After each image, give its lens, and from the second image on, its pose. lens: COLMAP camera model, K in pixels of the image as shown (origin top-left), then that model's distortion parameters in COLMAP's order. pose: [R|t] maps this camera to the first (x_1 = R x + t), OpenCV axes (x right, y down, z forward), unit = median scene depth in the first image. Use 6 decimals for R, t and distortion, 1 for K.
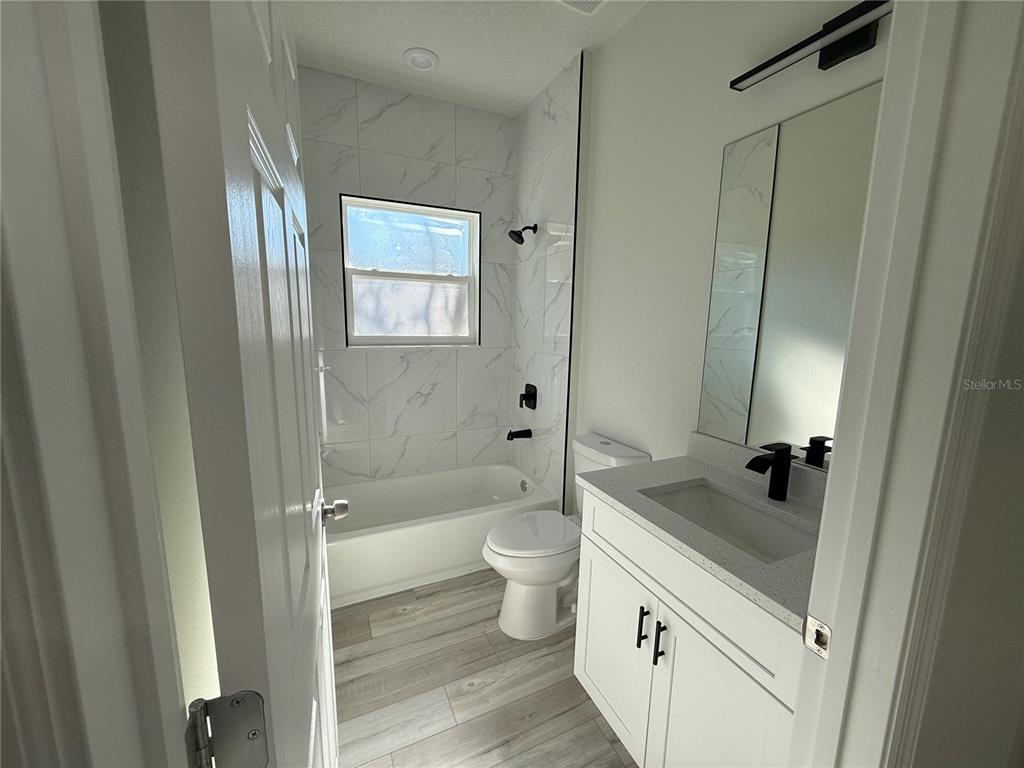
lens RADIAL K [[406.6, 0, 512.0], [0, 406.6, 384.0], [0, 0, 1]] dist [-0.001043, 0.000670]
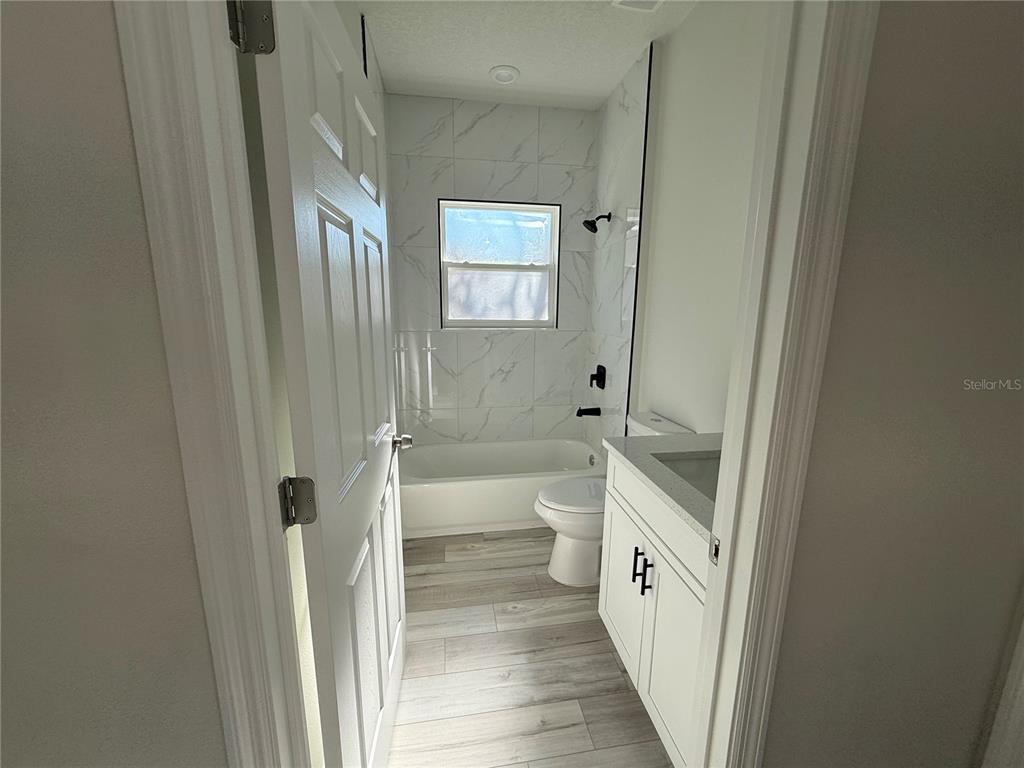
lens RADIAL K [[406.6, 0, 512.0], [0, 406.6, 384.0], [0, 0, 1]] dist [-0.001043, 0.000670]
pose [[0.962451, 0.042768, -0.268065, 0.115395], [-0.034682, 0.998791, 0.034831, 0.021480], [0.269231, -0.024226, 0.962771, -0.091396]]
